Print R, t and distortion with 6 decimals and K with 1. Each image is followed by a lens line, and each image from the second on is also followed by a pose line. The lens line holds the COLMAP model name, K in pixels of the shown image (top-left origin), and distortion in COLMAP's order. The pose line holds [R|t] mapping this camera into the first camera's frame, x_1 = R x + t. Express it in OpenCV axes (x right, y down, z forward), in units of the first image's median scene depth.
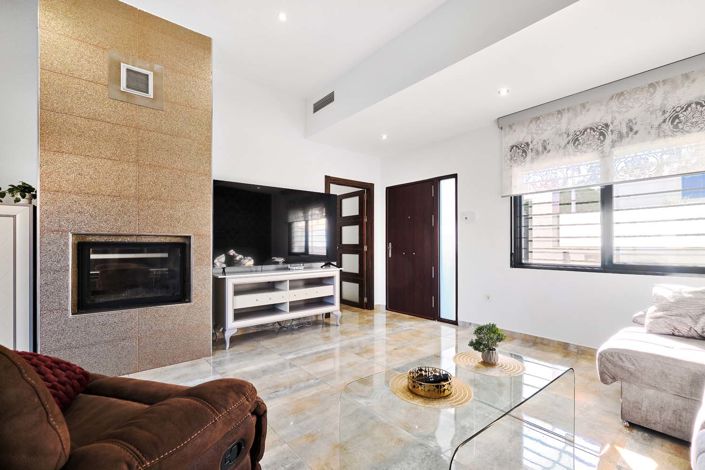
lens RADIAL K [[310.1, 0, 346.0], [0, 310.1, 245.2], [0, 0, 1]] dist [-0.003165, -0.000031]
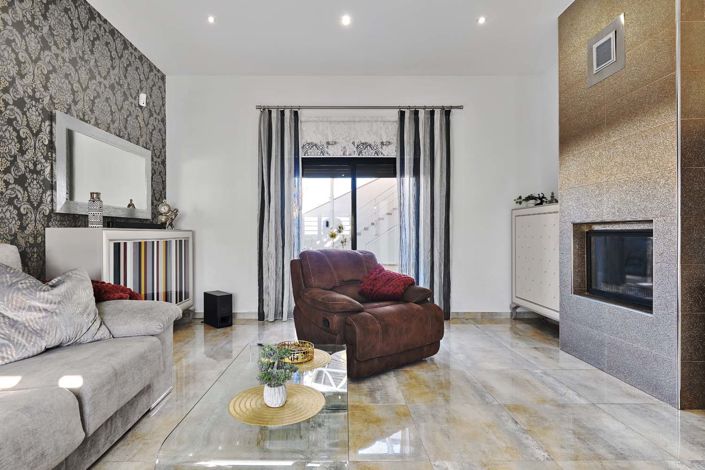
lens RADIAL K [[371.3, 0, 336.2], [0, 371.3, 235.1], [0, 0, 1]] dist [-0.000796, -0.001126]
pose [[-0.628074, 0.003358, -0.778147, 0.533323], [0.001927, 0.999994, 0.002760, 0.001061], [0.778152, 0.000234, -0.628076, 0.849958]]
